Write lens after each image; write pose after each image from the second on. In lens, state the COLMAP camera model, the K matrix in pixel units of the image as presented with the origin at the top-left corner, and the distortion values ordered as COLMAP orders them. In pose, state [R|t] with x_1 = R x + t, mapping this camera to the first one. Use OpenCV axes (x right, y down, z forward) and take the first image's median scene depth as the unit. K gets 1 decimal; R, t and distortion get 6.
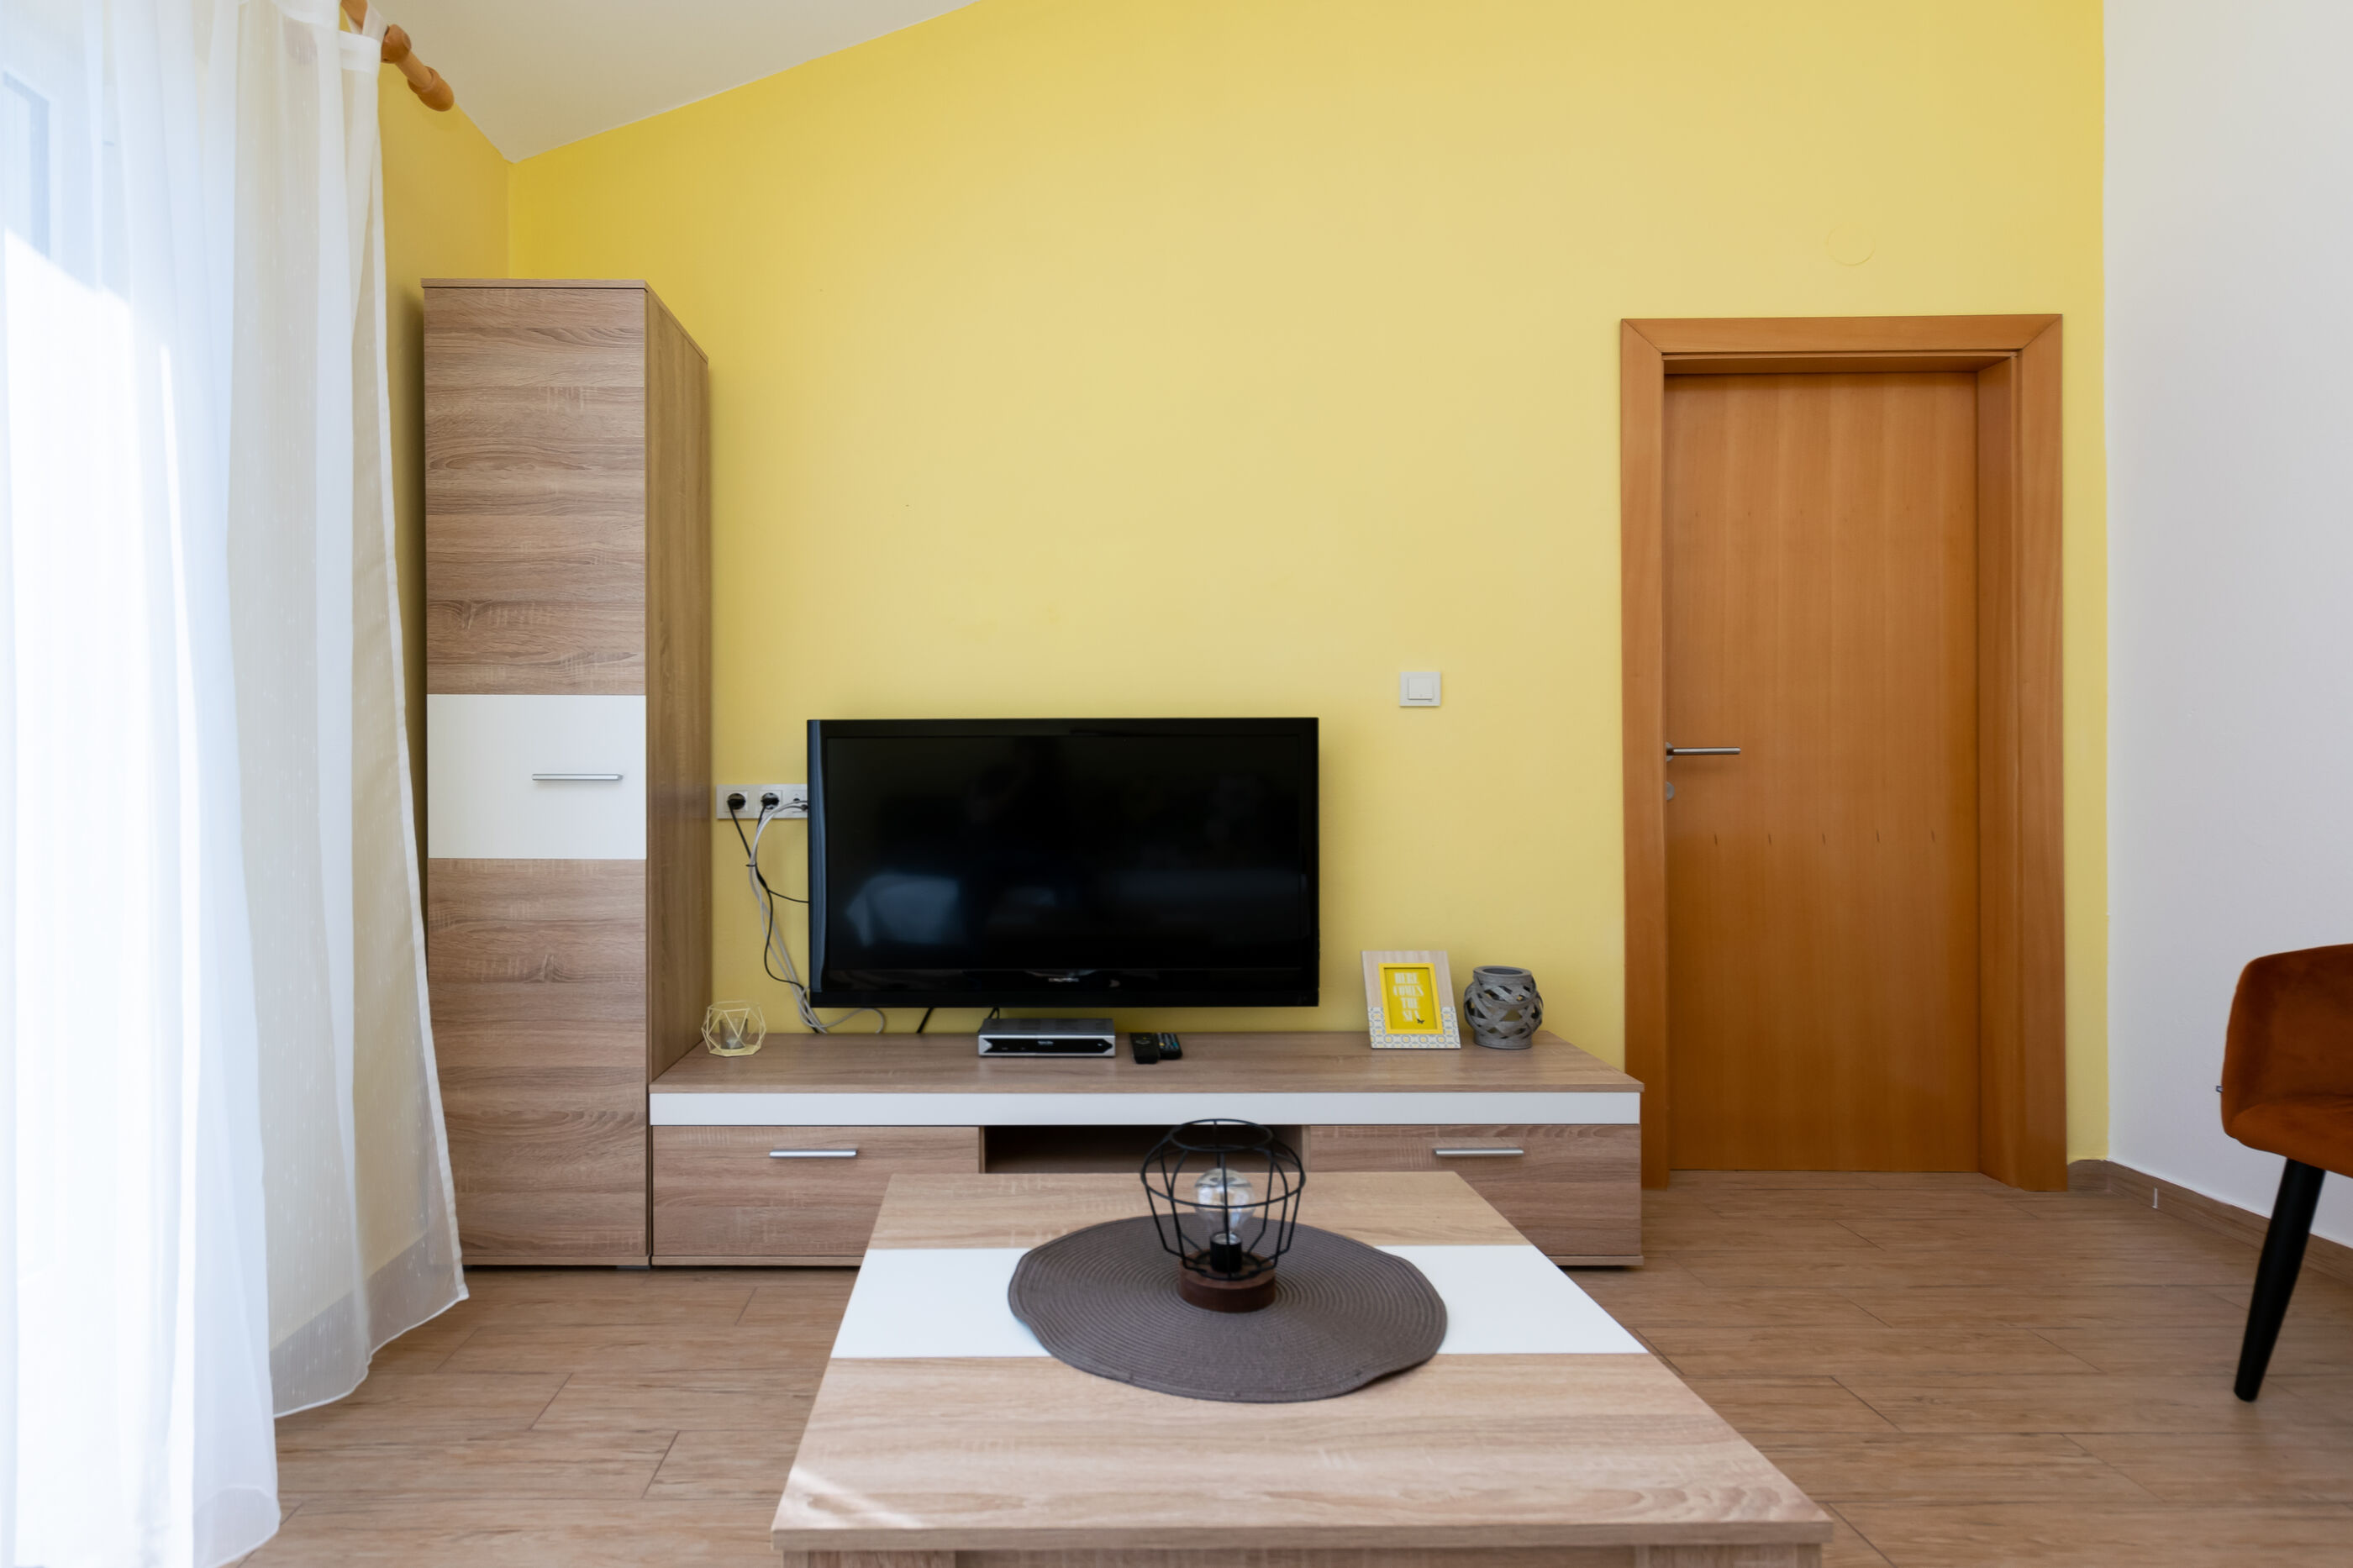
lens RADIAL K [[1091.5, 0, 1172.8], [0, 1091.5, 761.8], [0, 0, 1]] dist [0.005589, 0.000768]
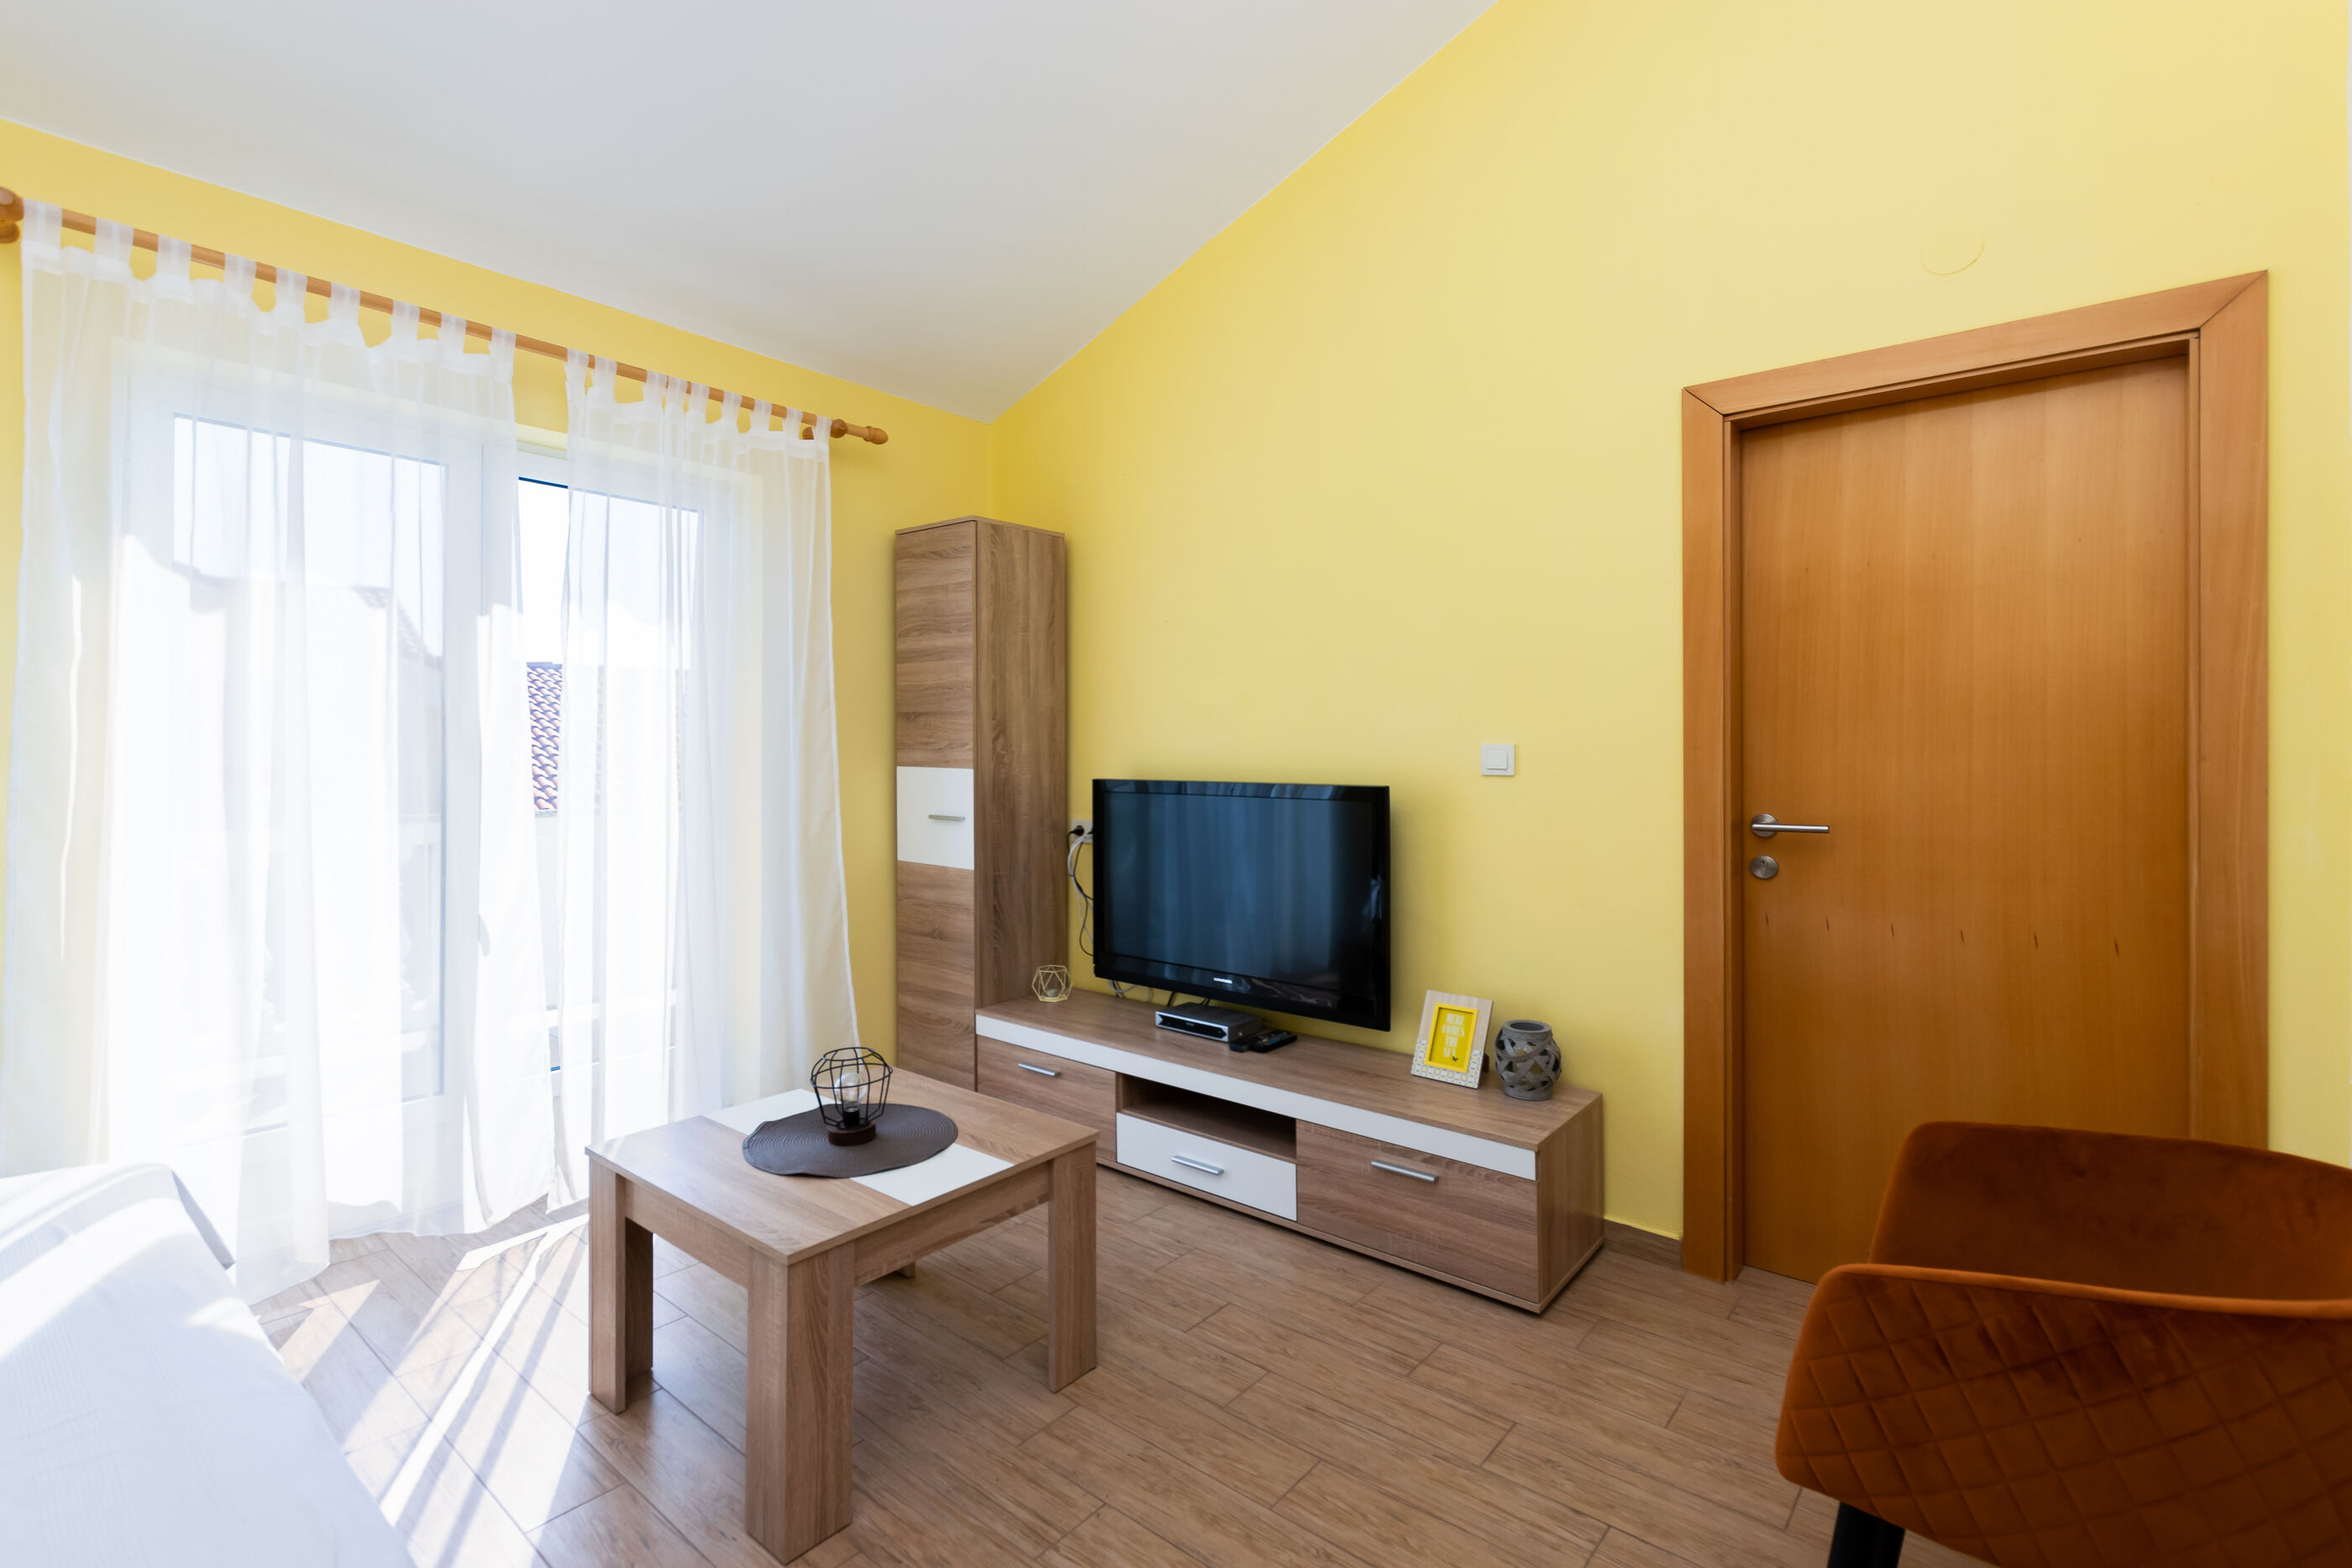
lens RADIAL K [[1036.8, 0, 1169.7], [0, 1036.8, 759.2], [0, 0, 1]] dist [0.007427, -0.000192]
pose [[0.781983, 0.001798, -0.623297, 0.699247], [-0.004495, 0.999986, -0.002755, -0.071420], [0.623284, 0.004956, 0.781980, -0.024592]]
